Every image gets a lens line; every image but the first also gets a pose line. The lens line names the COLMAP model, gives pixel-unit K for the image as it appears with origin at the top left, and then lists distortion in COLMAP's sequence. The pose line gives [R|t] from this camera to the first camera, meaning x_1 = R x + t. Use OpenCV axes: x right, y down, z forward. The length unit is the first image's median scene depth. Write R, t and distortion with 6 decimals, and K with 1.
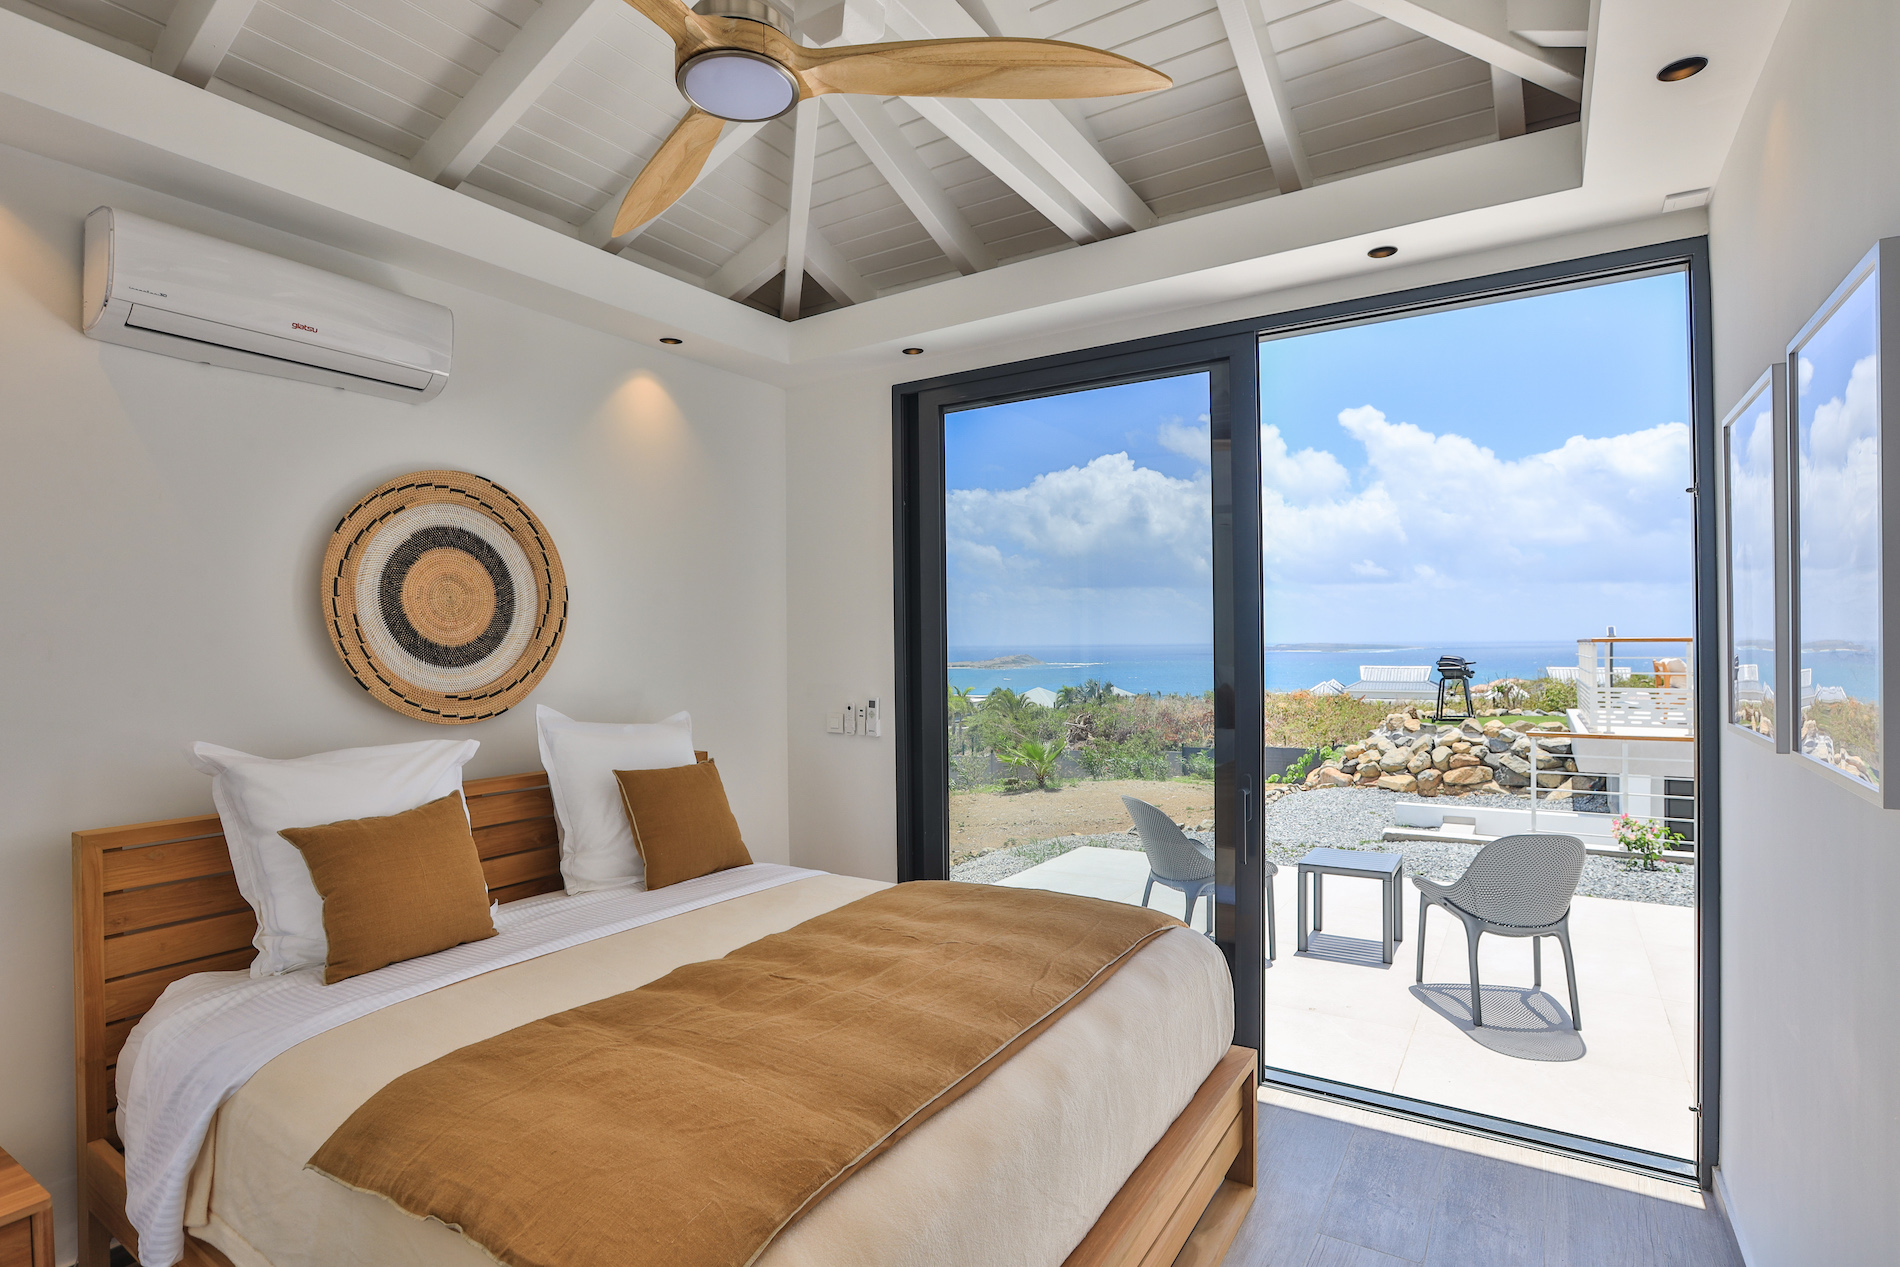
lens RADIAL K [[932.6, 0, 949.4], [0, 932.6, 634.3], [0, 0, 1]] dist [0.001921, 0.000409]
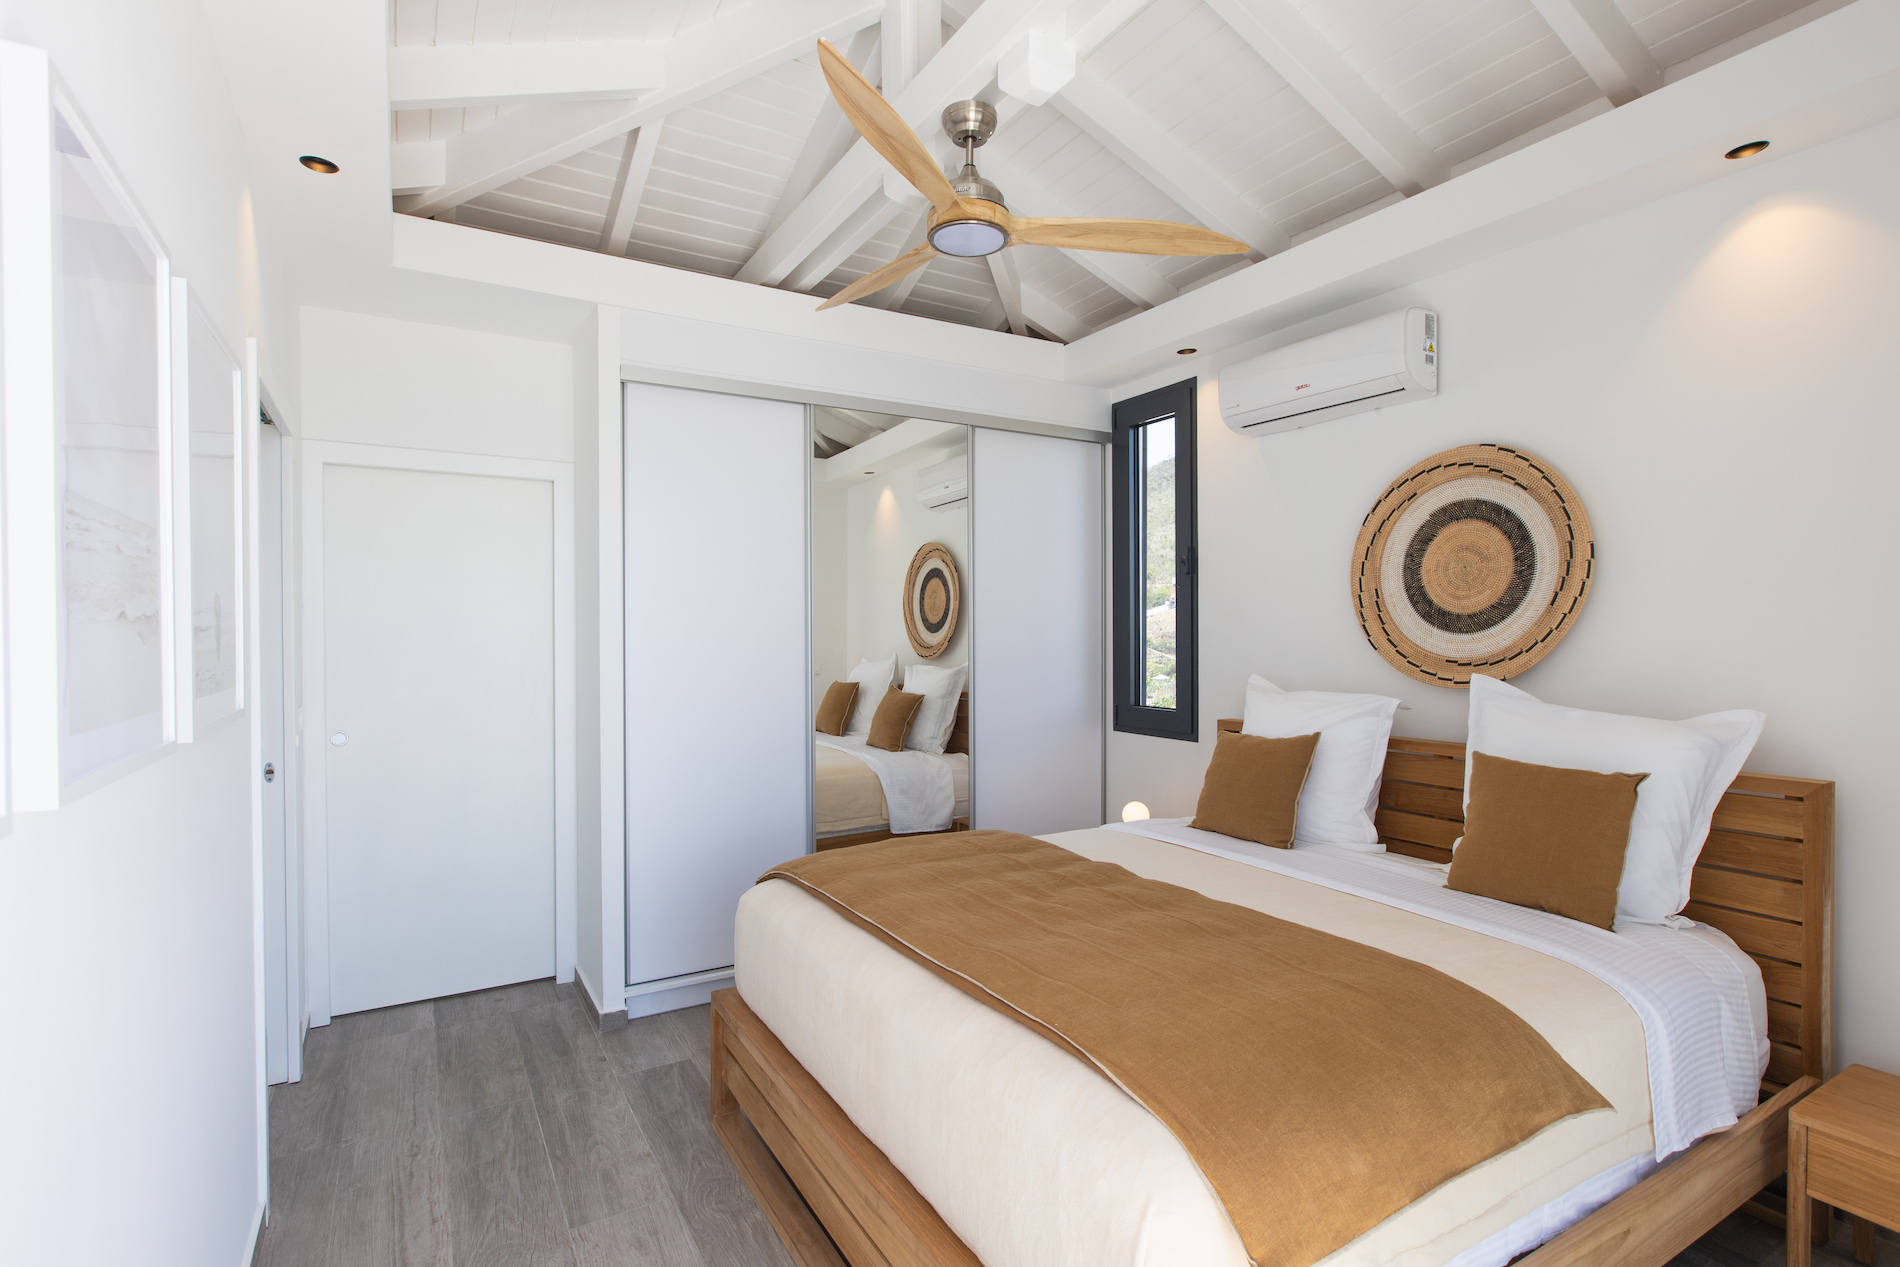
lens RADIAL K [[941.7, 0, 951.9], [0, 941.7, 637.6], [0, 0, 1]] dist [0.000942, 0.000042]
pose [[-0.448467, 0.025200, -0.893444, 0.672761], [0.022535, 0.999603, 0.016882, 0.008610], [0.893515, -0.012563, -0.448857, 0.956967]]
